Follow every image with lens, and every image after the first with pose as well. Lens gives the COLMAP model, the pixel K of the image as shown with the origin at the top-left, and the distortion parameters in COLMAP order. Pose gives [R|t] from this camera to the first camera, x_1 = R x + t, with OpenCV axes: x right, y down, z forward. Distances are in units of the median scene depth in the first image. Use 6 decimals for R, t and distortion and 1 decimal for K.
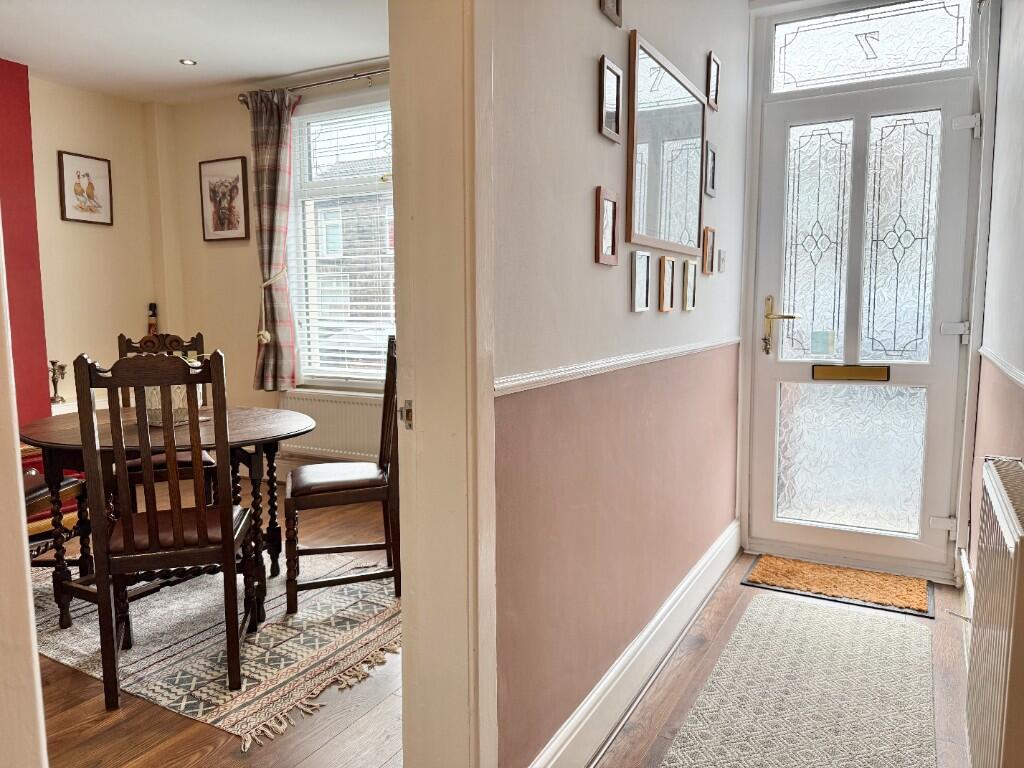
lens RADIAL K [[721.0, 0, 514.7], [0, 721.0, 385.0], [0, 0, 1]] dist [0.007482, -0.016991]
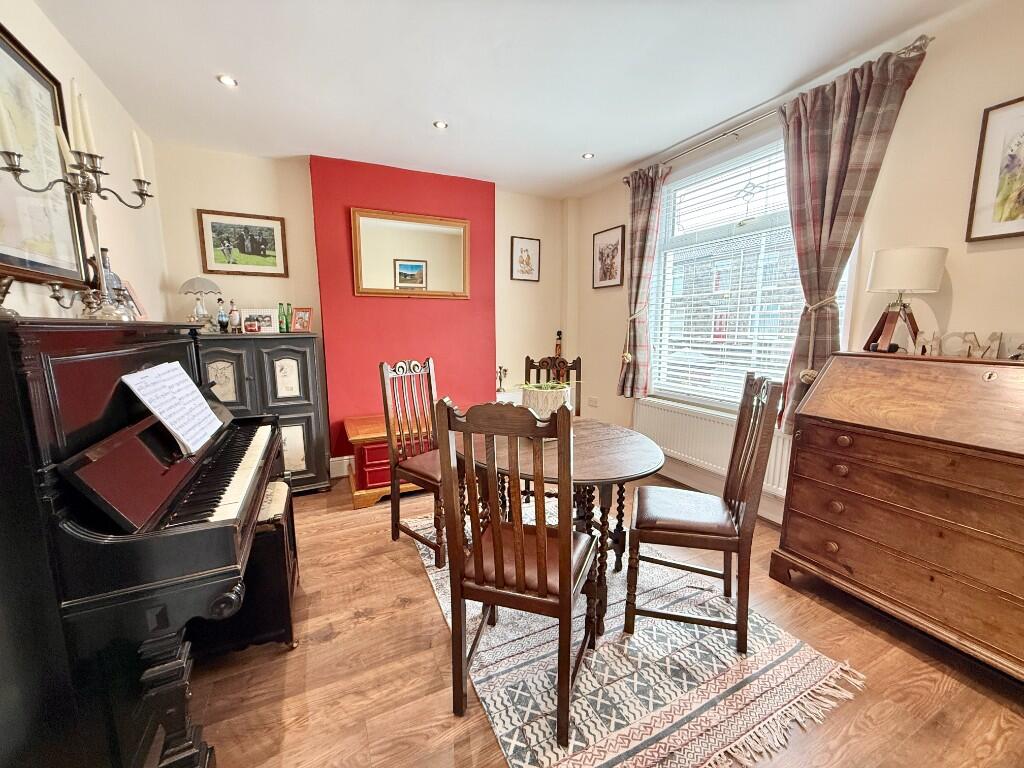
lens RADIAL K [[409.1, 0, 511.3], [0, 409.1, 387.5], [0, 0, 1]] dist [0.000831, 0.000230]
pose [[0.817044, 0.086536, -0.570044, -0.084906], [-0.065545, 0.996204, 0.057284, -0.041436], [0.572837, -0.009440, 0.819615, 0.254013]]
